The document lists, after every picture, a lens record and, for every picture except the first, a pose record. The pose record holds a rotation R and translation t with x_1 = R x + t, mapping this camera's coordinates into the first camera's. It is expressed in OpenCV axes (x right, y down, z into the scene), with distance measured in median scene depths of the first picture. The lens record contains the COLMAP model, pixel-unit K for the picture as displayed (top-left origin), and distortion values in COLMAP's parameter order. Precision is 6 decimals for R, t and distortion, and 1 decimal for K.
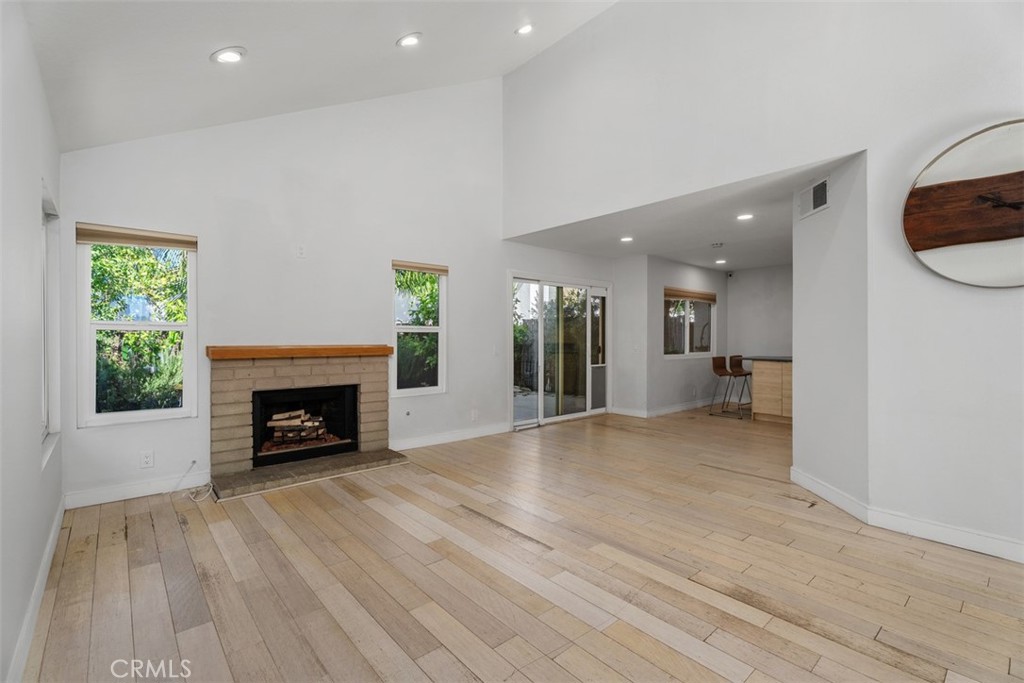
lens RADIAL K [[454.9, 0, 512.0], [0, 454.9, 341.5], [0, 0, 1]] dist [-0.002062, -0.000140]
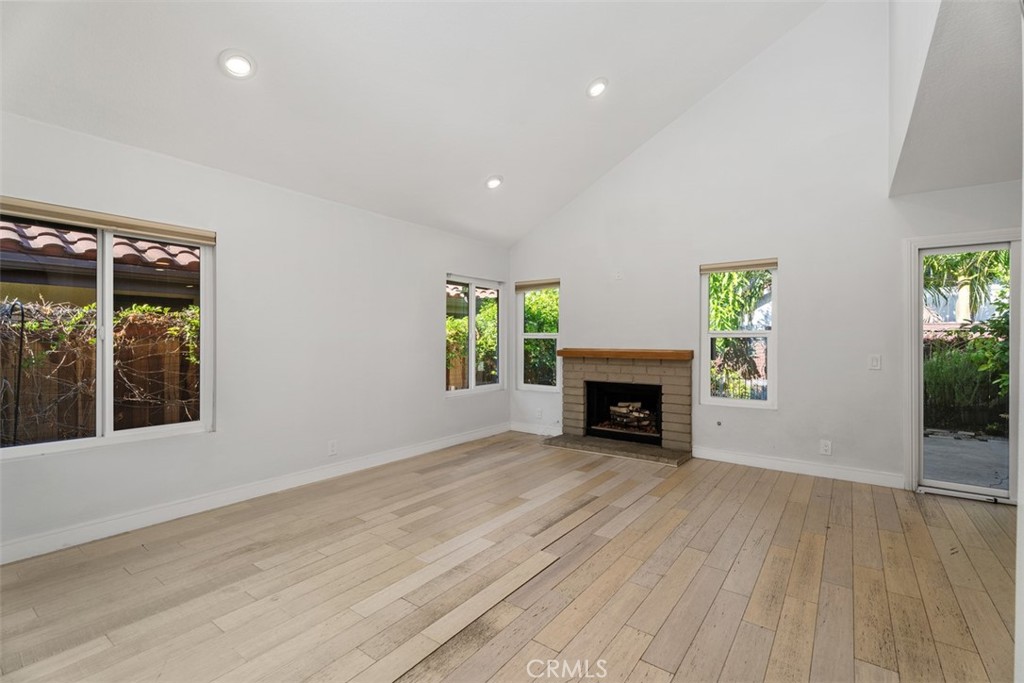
lens RADIAL K [[454.9, 0, 512.0], [0, 454.9, 341.5], [0, 0, 1]] dist [-0.002062, -0.000140]
pose [[0.215064, 0.000540, -0.976600, 0.503634], [-0.012600, 0.999918, -0.002222, -0.004180], [0.976519, 0.012783, 0.215054, 0.311279]]
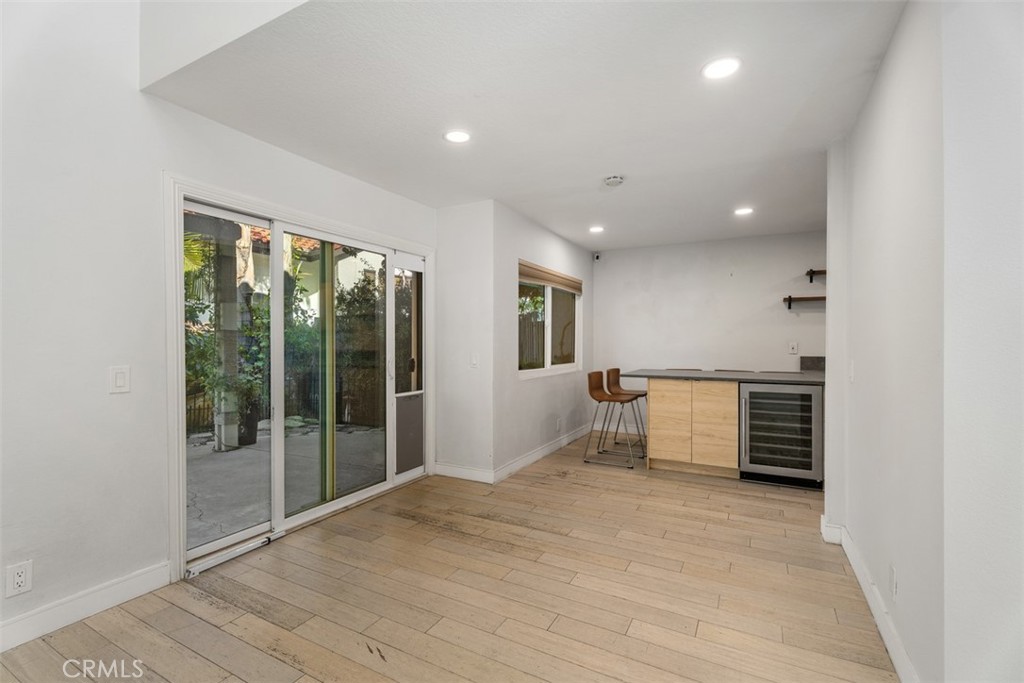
lens RADIAL K [[454.9, 0, 512.0], [0, 454.9, 341.5], [0, 0, 1]] dist [-0.002062, -0.000140]
pose [[0.934215, -0.001984, 0.356704, 0.130669], [0.005264, 0.999952, -0.008226, -0.007444], [-0.356670, 0.009563, 0.934181, 0.522846]]
